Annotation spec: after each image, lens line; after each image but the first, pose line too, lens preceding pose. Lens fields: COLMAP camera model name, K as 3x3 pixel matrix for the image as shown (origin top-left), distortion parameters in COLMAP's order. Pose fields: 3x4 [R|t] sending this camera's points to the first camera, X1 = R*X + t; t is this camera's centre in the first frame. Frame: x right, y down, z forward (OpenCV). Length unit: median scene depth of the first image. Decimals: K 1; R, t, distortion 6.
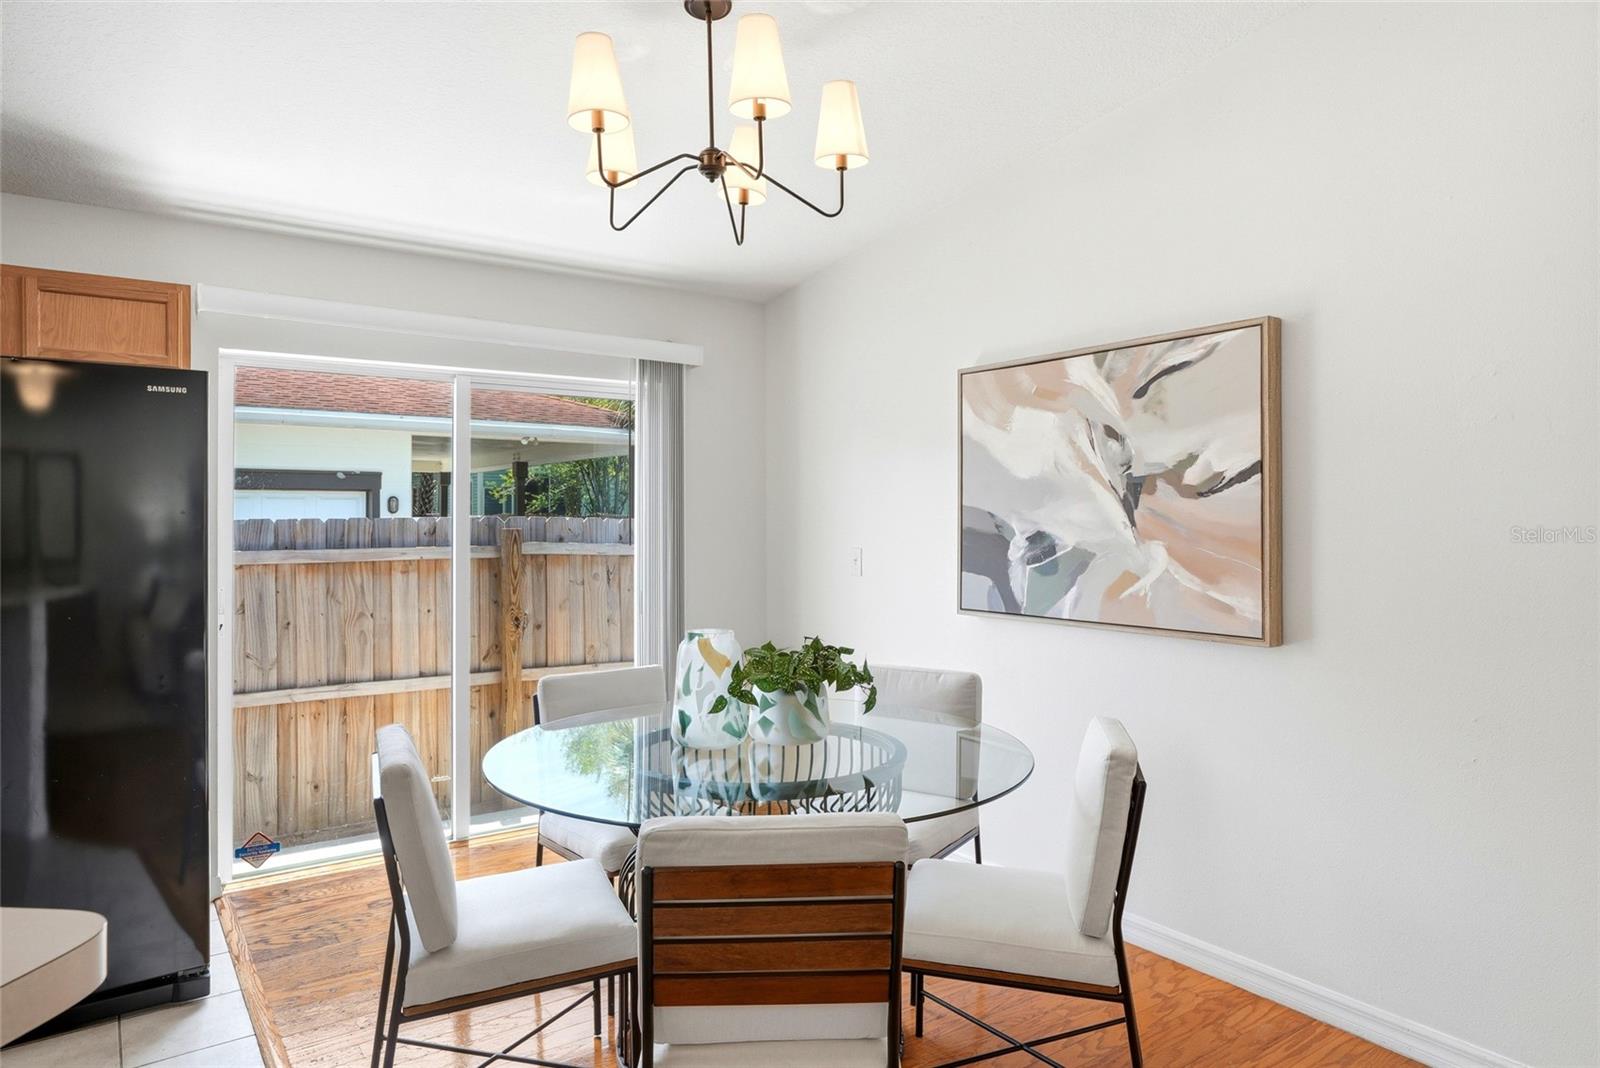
lens RADIAL K [[994.2, 0, 806.1], [0, 994.2, 510.2], [0, 0, 1]] dist [-0.023407, 0.012273]
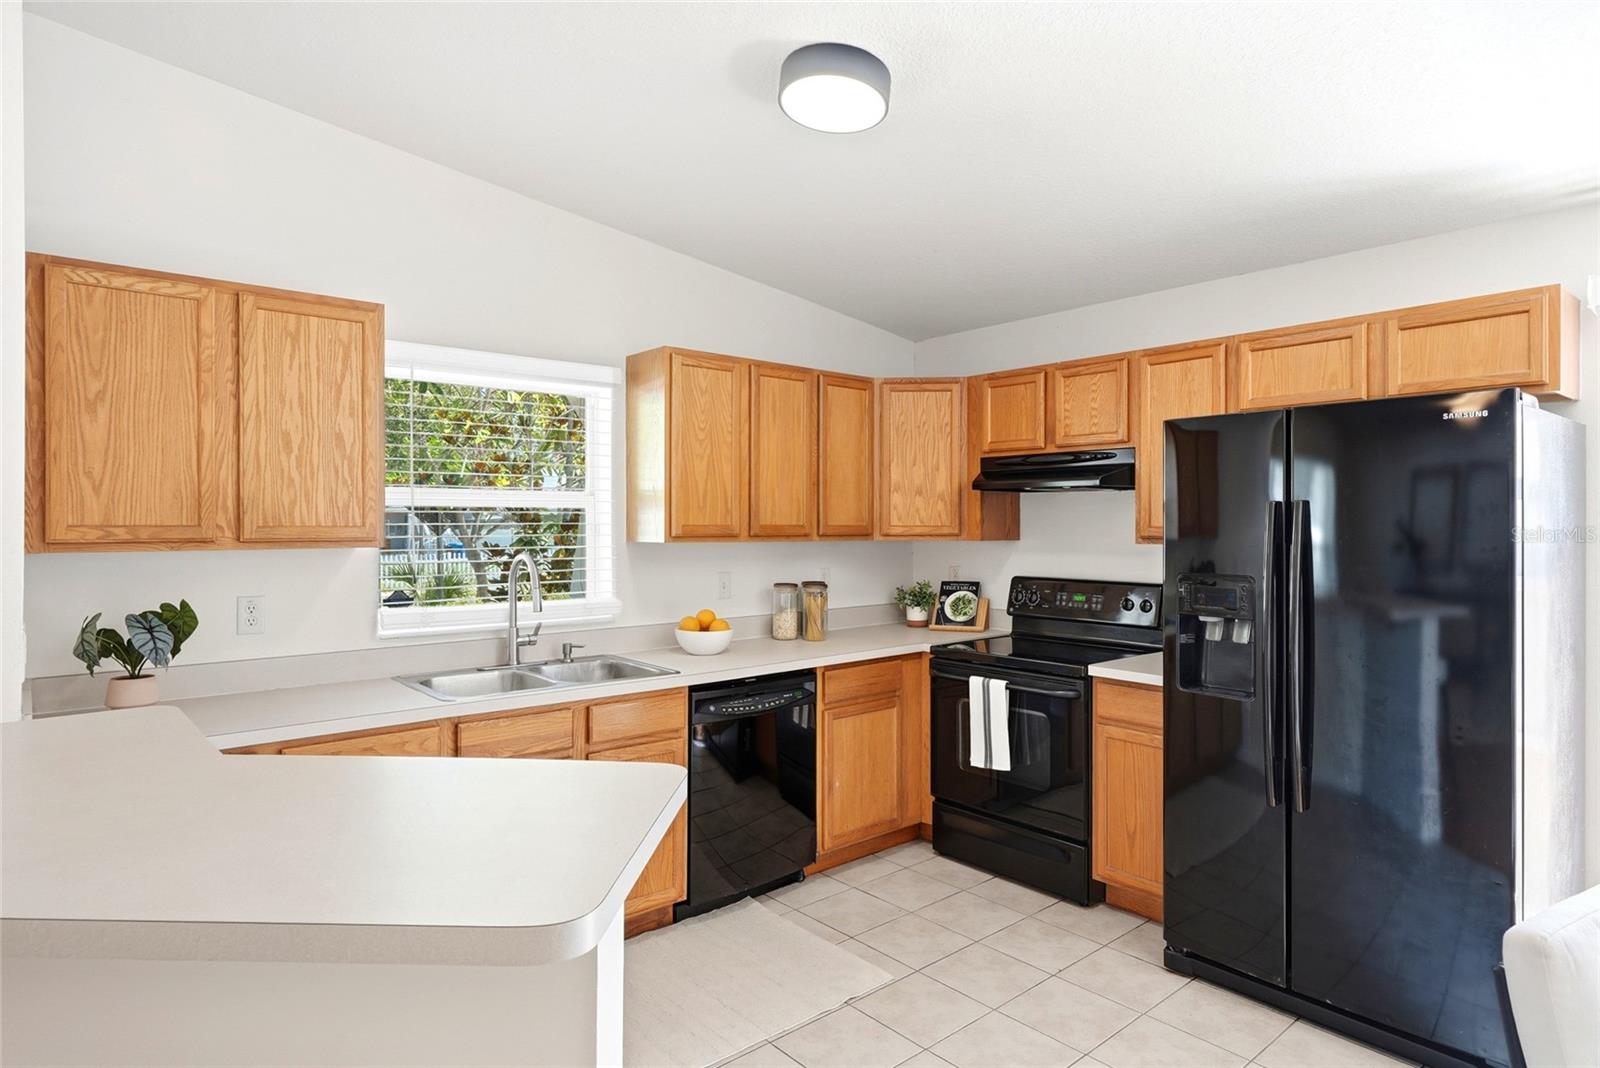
lens RADIAL K [[894.9, 0, 790.6], [0, 894.9, 526.8], [0, 0, 1]] dist [-0.020614, 0.002939]
pose [[0.080443, 0.009055, -0.996718, 0.100041], [0.007382, 0.999926, 0.009680, -0.026395], [0.996732, -0.008137, 0.080370, 0.263870]]
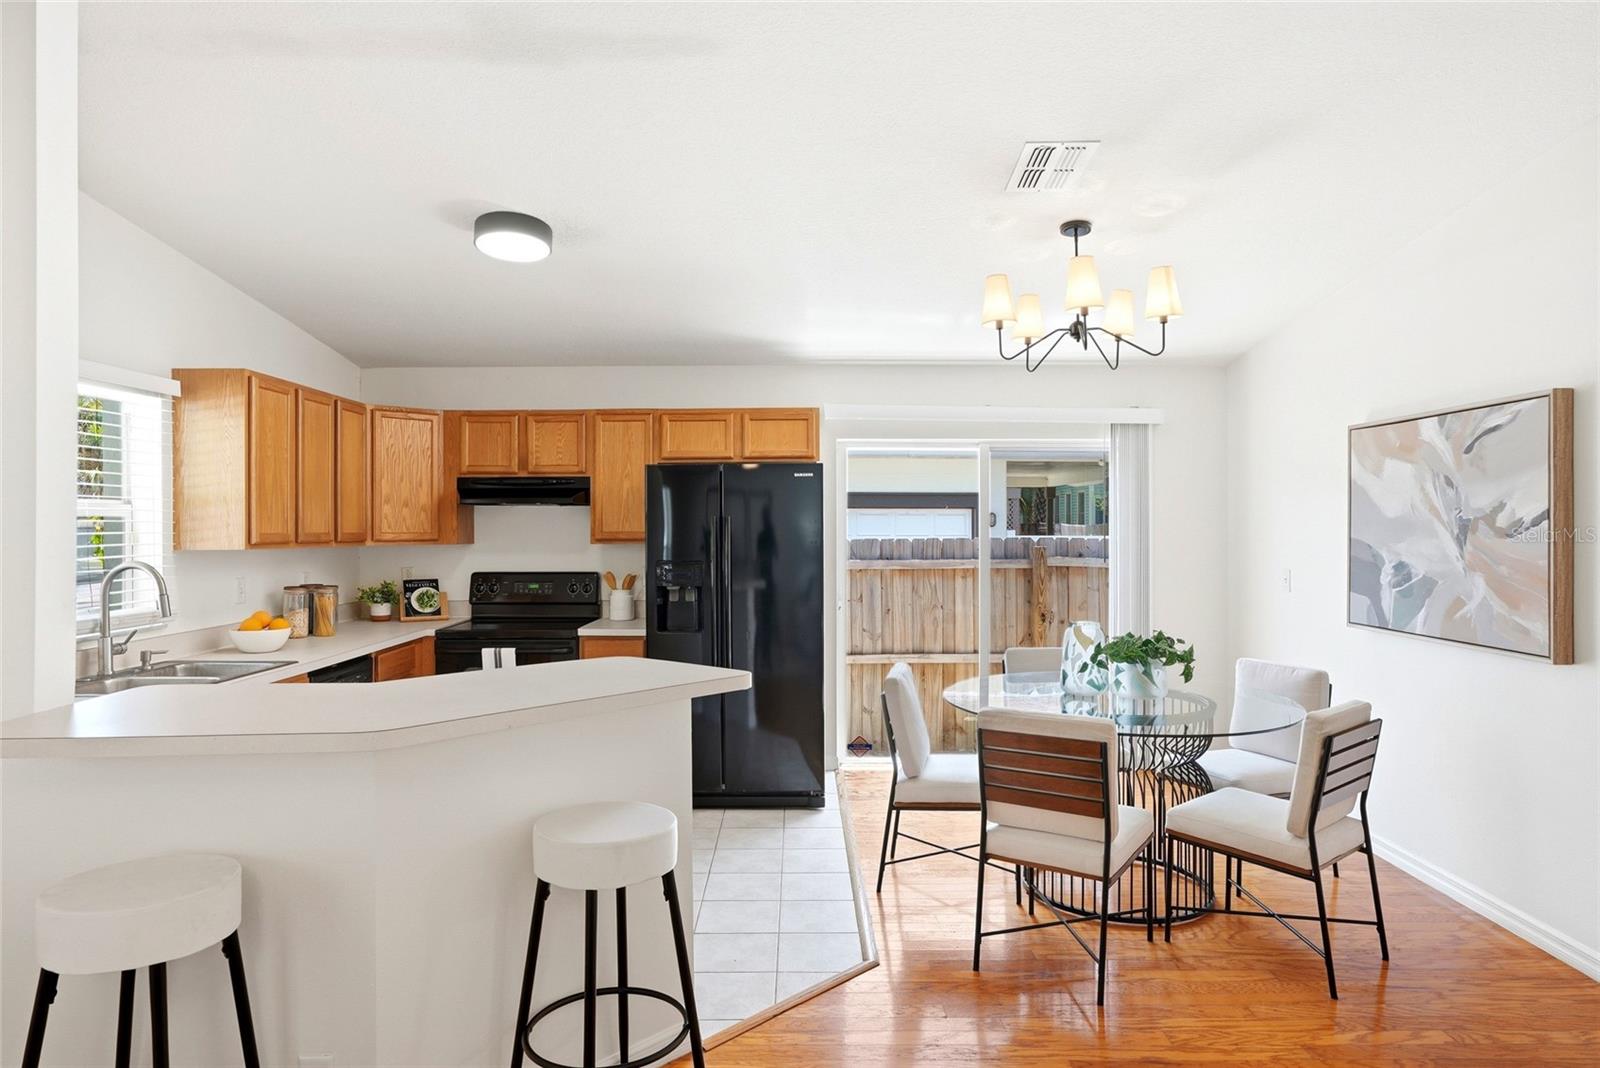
lens RADIAL K [[984.9, 0, 803.7], [0, 984.9, 523.6], [0, 0, 1]] dist [-0.016518, 0.013140]
pose [[0.814412, 0.000635, -0.580286, 0.356905], [0.003935, 0.999970, 0.006617, -0.037759], [0.580273, -0.007673, 0.814386, -0.425725]]
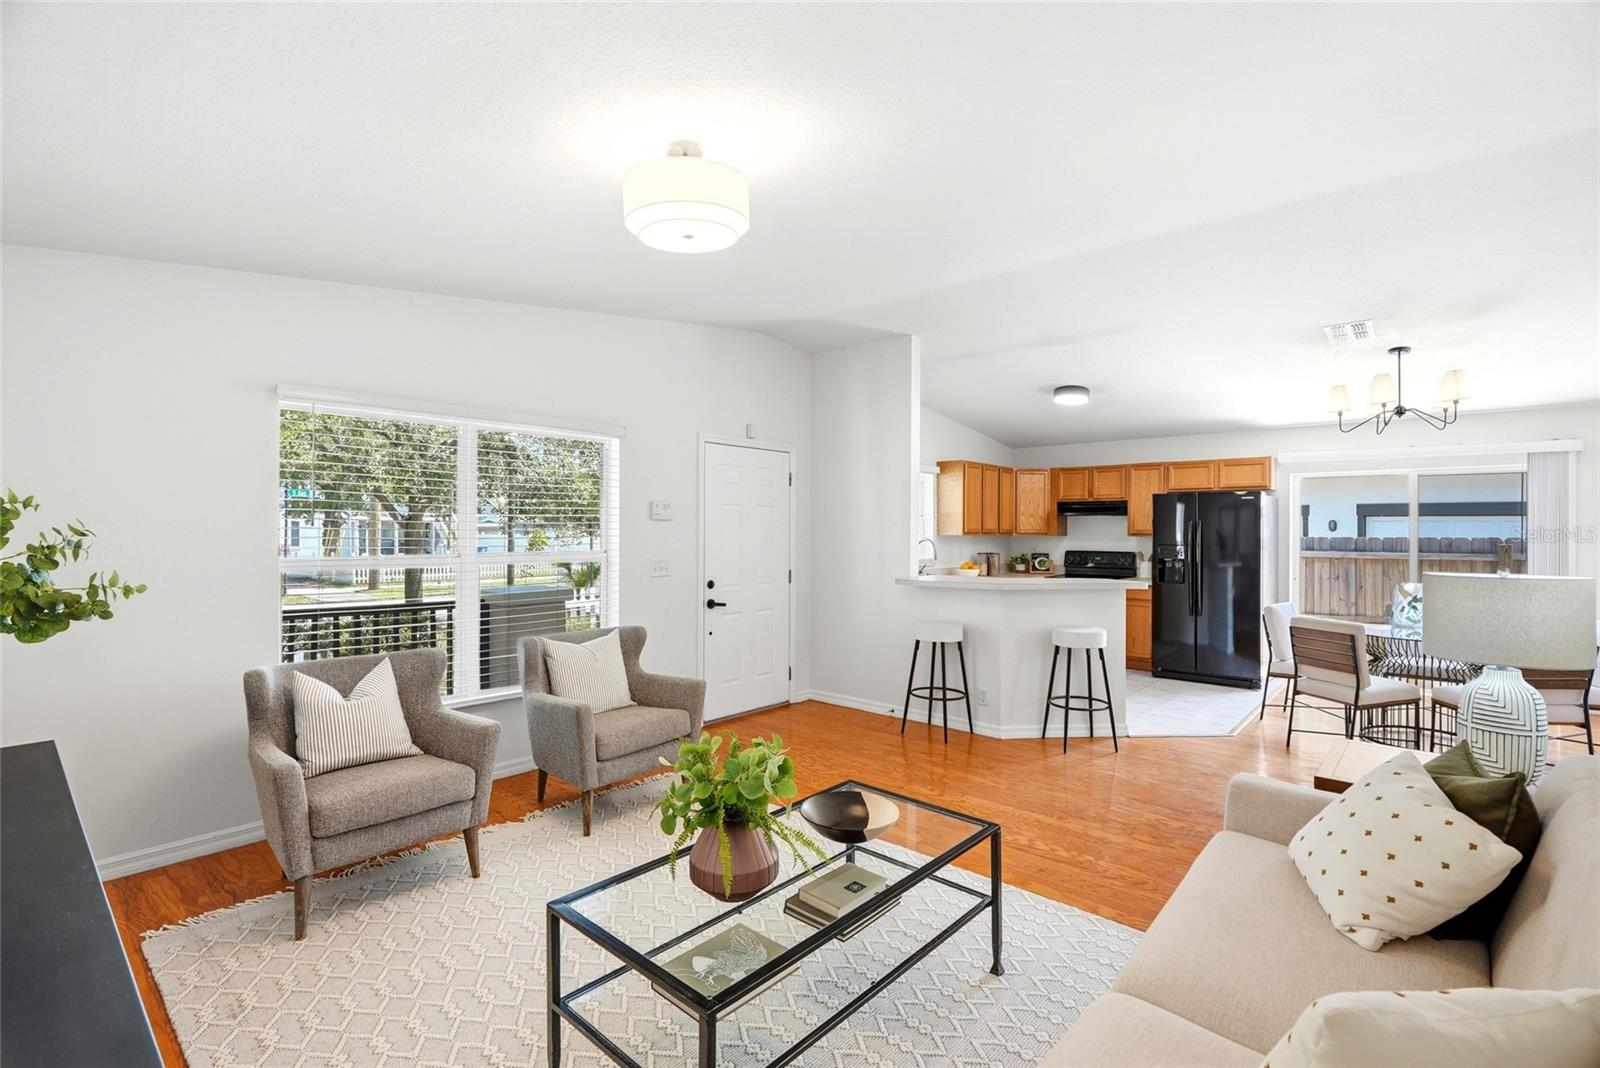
lens RADIAL K [[718.6, 0, 795.8], [0, 718.6, 530.1], [0, 0, 1]] dist [-0.009958, 0.001988]
pose [[0.210082, 0.004574, -0.977673, 1.135211], [0.001866, 0.999985, 0.005079, -0.026233], [0.977682, -0.002891, 0.210070, -0.800989]]
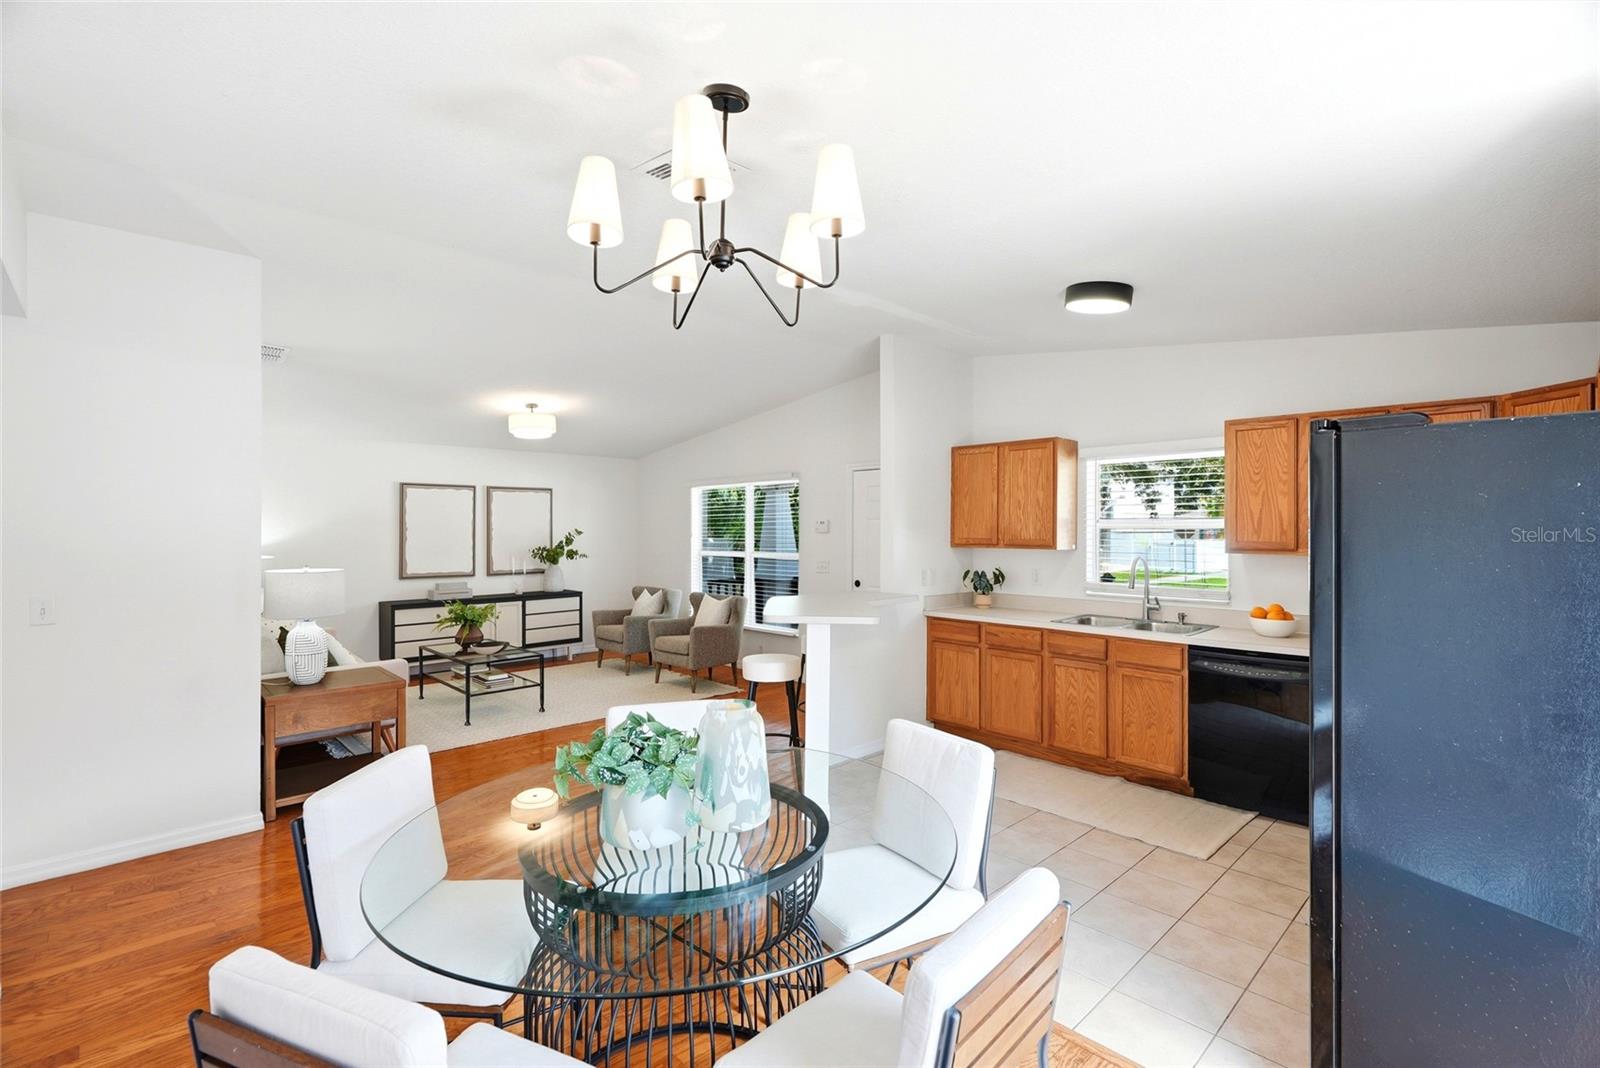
lens RADIAL K [[718.6, 0, 801.5], [0, 718.6, 531.2], [0, 0, 1]] dist [-0.009958, 0.001988]
pose [[-0.990706, 0.007135, -0.135834, -0.058674], [0.007739, 0.999962, -0.003919, -0.038286], [0.135801, -0.004934, -0.990724, 1.359358]]
